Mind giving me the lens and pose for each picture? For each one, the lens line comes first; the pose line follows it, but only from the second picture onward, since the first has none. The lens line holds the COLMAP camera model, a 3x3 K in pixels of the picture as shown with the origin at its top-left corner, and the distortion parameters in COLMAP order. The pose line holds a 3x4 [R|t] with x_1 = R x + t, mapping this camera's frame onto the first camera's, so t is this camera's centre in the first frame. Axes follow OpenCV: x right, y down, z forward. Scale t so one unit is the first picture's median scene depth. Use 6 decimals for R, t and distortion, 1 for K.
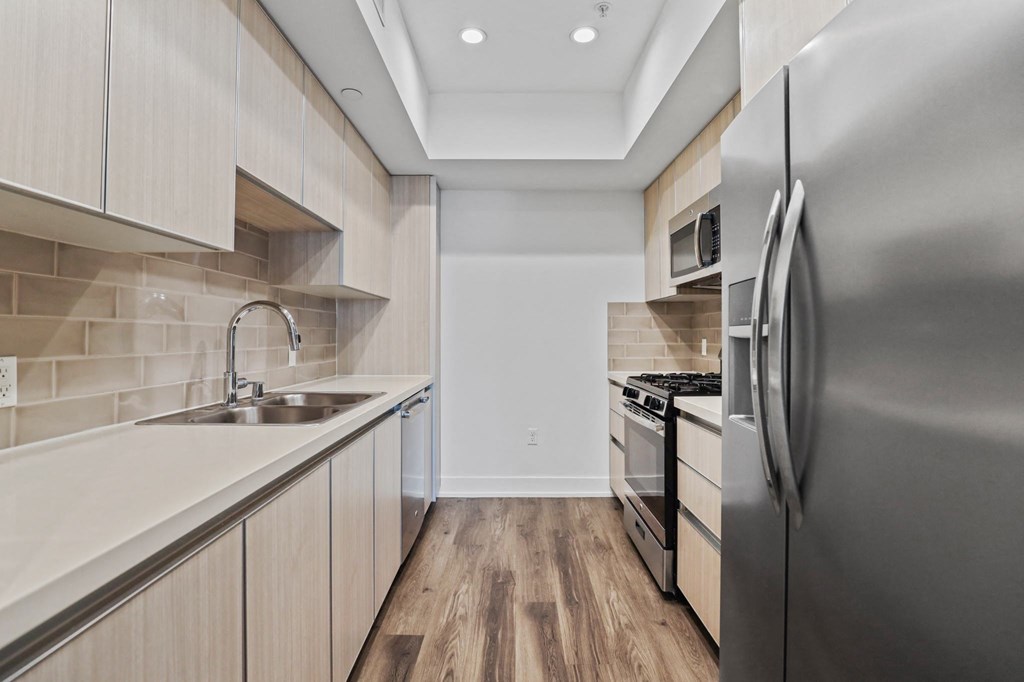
lens RADIAL K [[479.0, 0, 501.6], [0, 479.0, 331.7], [0, 0, 1]] dist [-0.029740, 0.002894]
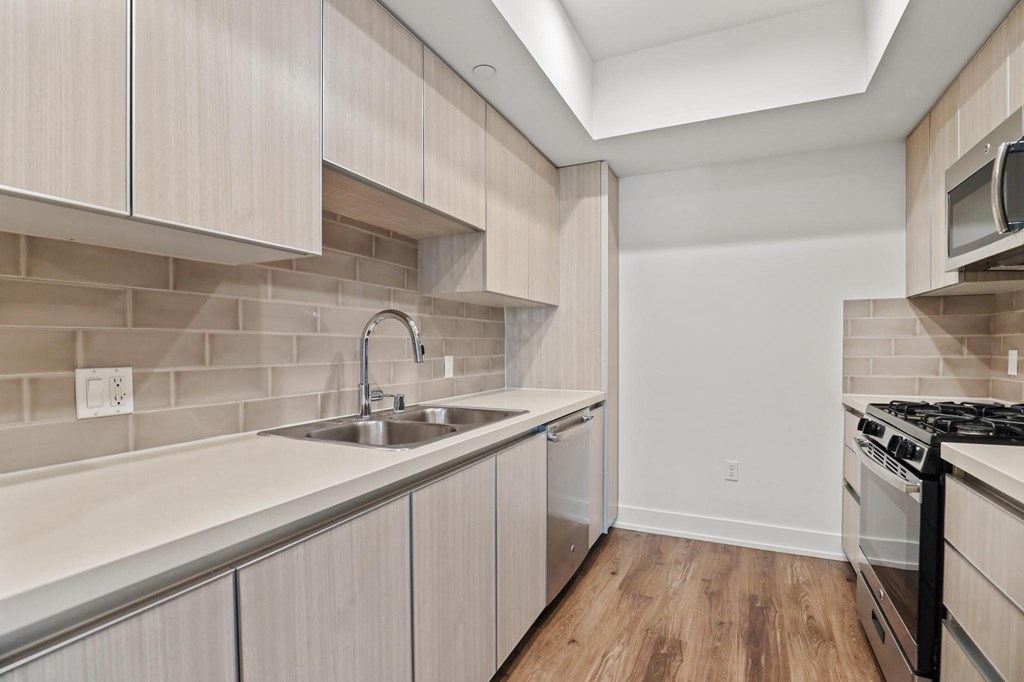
lens RADIAL K [[479.0, 0, 510.9], [0, 479.0, 360.4], [0, 0, 1]] dist [-0.029740, 0.002894]
pose [[0.908621, 0.009057, -0.417523, 0.074844], [0.006749, 0.999316, 0.036365, 0.001789], [0.417567, -0.035860, 0.907938, 0.152239]]
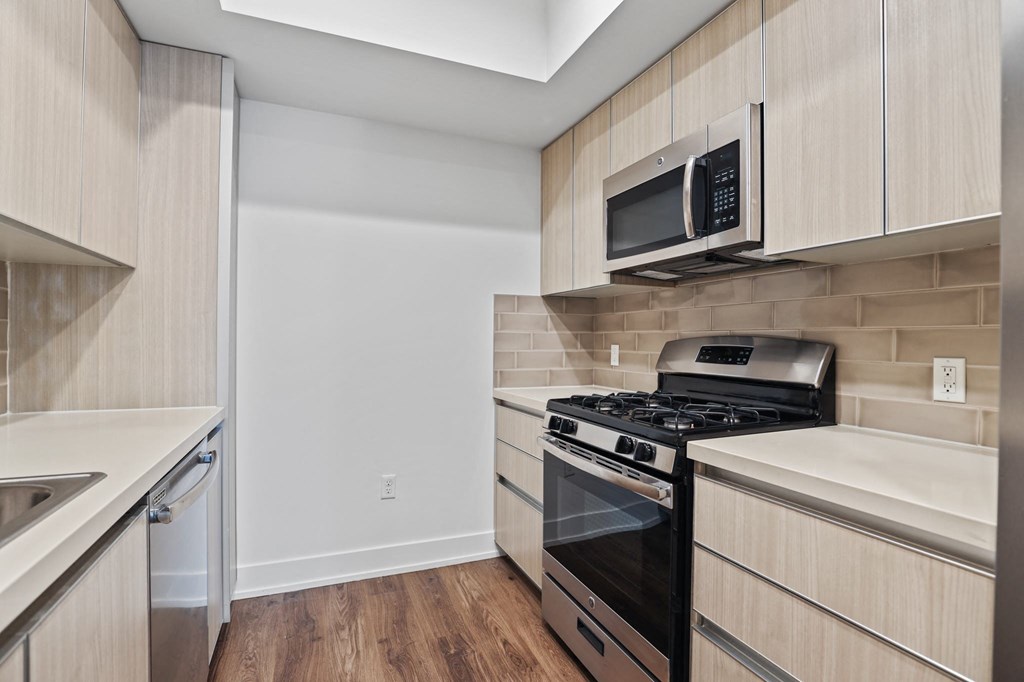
lens RADIAL K [[479.0, 0, 503.2], [0, 479.0, 341.9], [0, 0, 1]] dist [-0.029740, 0.002894]
pose [[0.919344, 0.006880, 0.393395, -0.067709], [-0.011824, 0.999879, 0.010146, 0.005105], [-0.393278, -0.013979, 0.919313, 0.394499]]
